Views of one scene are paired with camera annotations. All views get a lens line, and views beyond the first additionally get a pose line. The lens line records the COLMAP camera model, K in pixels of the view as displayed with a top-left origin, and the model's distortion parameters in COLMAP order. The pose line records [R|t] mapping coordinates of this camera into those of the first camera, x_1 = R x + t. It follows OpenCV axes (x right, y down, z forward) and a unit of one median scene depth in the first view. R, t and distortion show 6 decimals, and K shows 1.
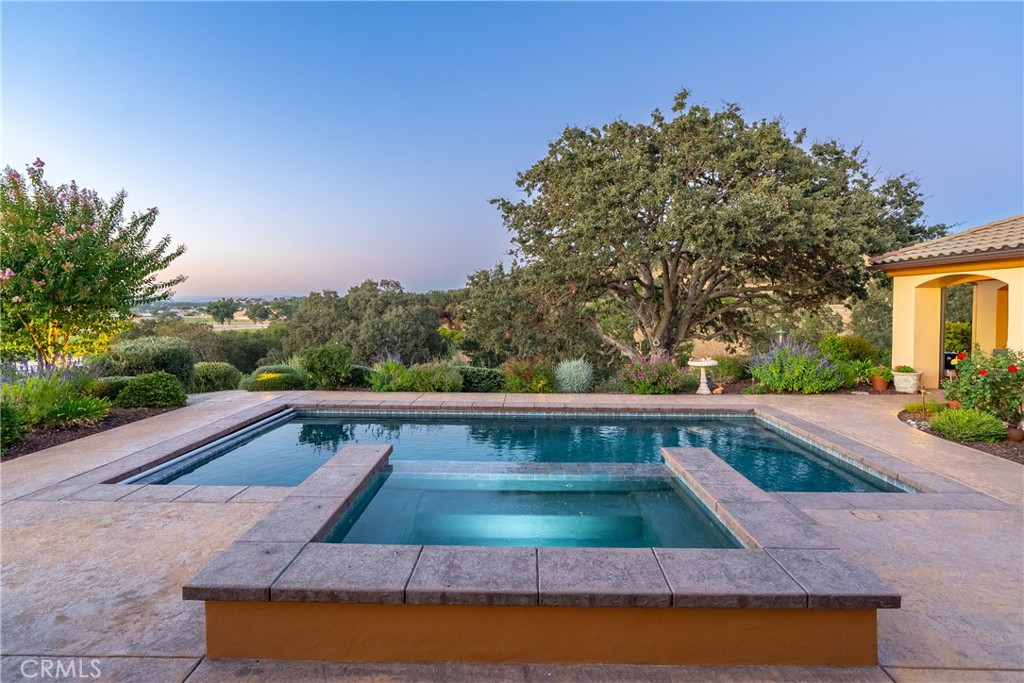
lens RADIAL K [[499.8, 0, 513.1], [0, 499.8, 310.7], [0, 0, 1]] dist [0.000376, 0.000188]
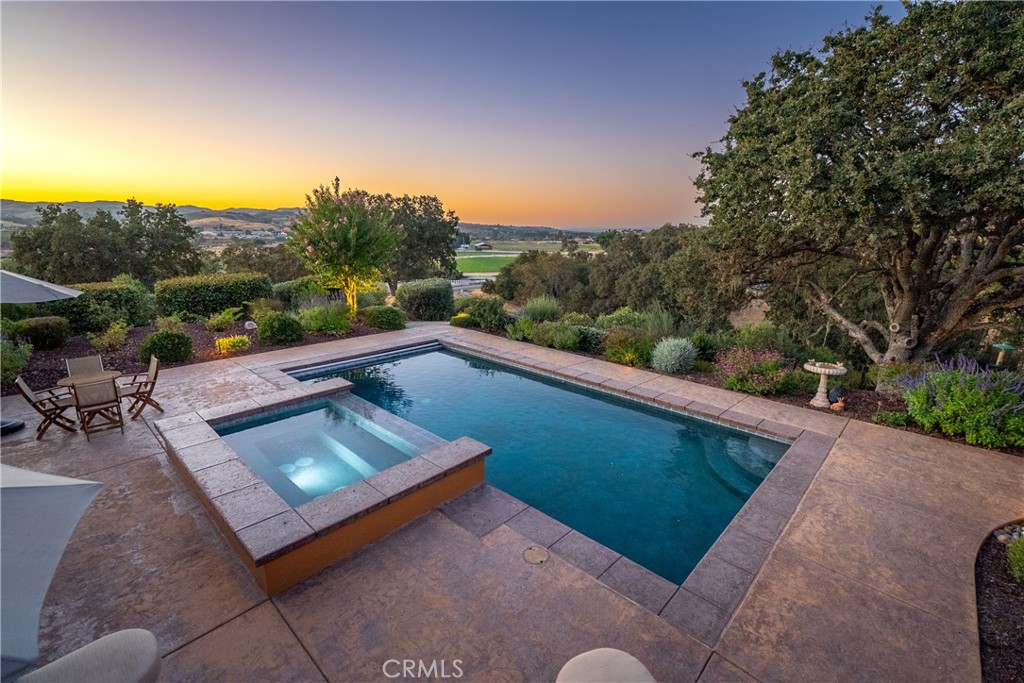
lens RADIAL K [[455.8, 0, 512.0], [0, 455.8, 341.5], [0, 0, 1]] dist [0.000314, 0.000034]
pose [[0.740216, 0.165426, -0.651701, 0.460175], [-0.022035, 0.974709, 0.222390, -0.085266], [0.672008, -0.150257, 0.725140, 0.136325]]
